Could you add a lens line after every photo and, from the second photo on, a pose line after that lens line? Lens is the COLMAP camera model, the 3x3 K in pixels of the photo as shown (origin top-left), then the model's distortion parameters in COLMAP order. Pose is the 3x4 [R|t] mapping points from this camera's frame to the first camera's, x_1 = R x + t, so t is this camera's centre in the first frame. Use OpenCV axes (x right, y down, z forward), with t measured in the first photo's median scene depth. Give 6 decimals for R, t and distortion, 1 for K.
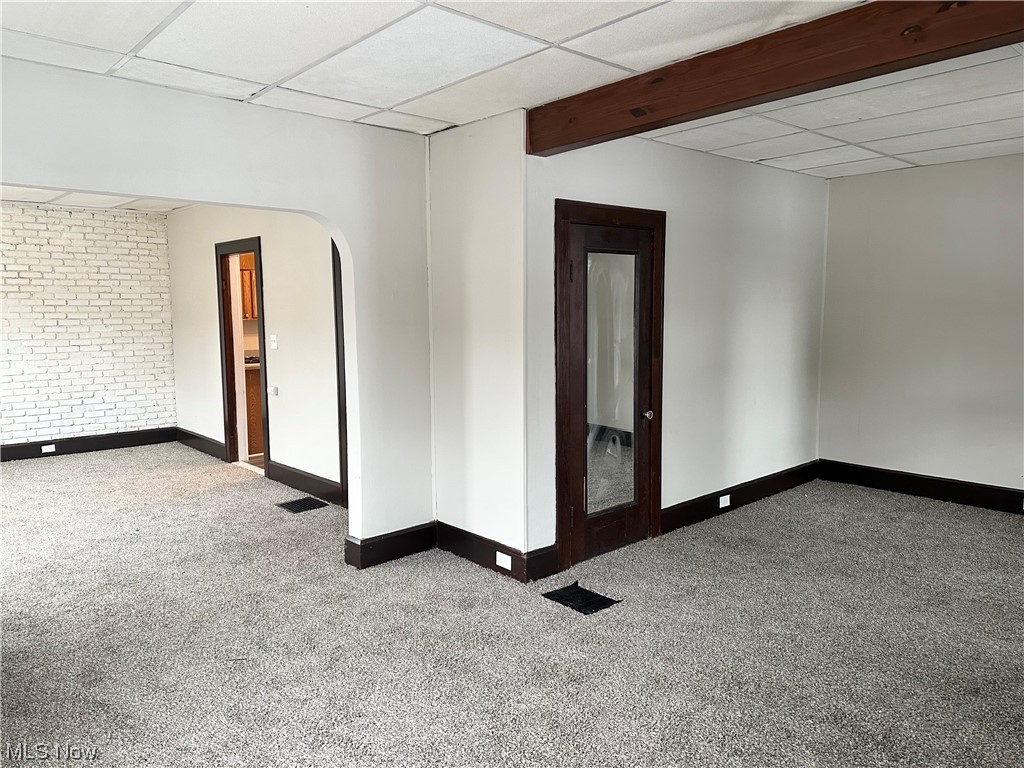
lens RADIAL K [[725.9, 0, 498.0], [0, 725.9, 380.1], [0, 0, 1]] dist [0.132977, -0.152851]
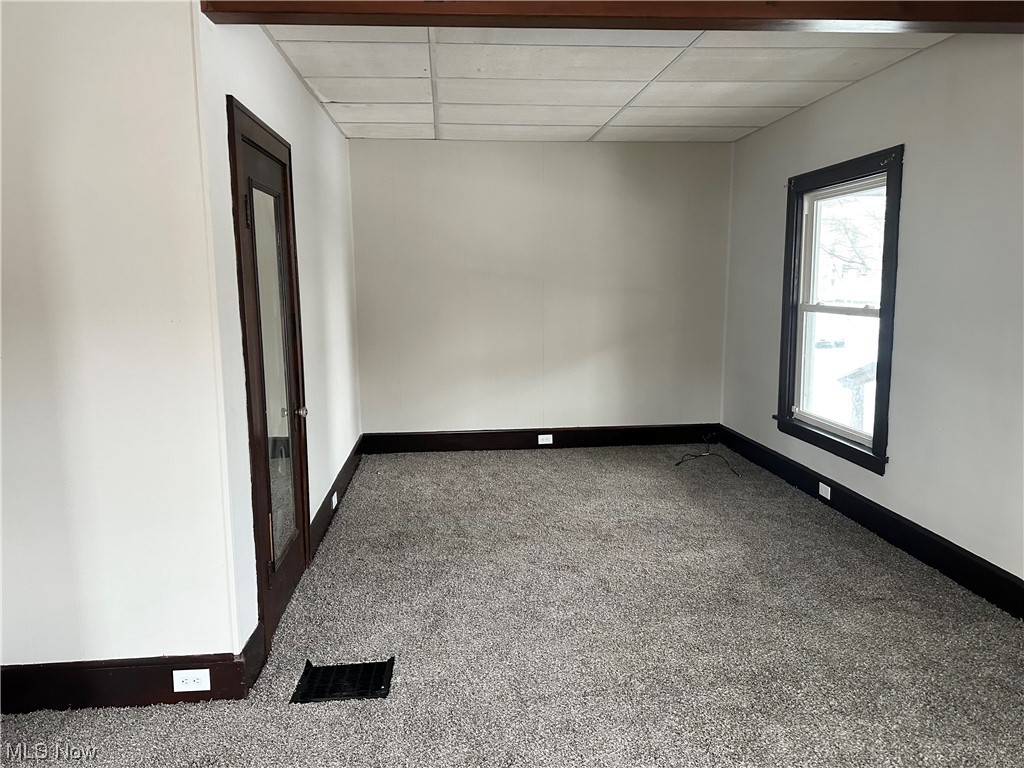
lens RADIAL K [[725.9, 0, 498.0], [0, 725.9, 380.1], [0, 0, 1]] dist [0.132977, -0.152851]
pose [[0.598902, -0.113848, 0.792688, -0.149721], [0.091248, 0.993098, 0.073691, -0.012924], [-0.795607, 0.028198, 0.605157, 0.200201]]
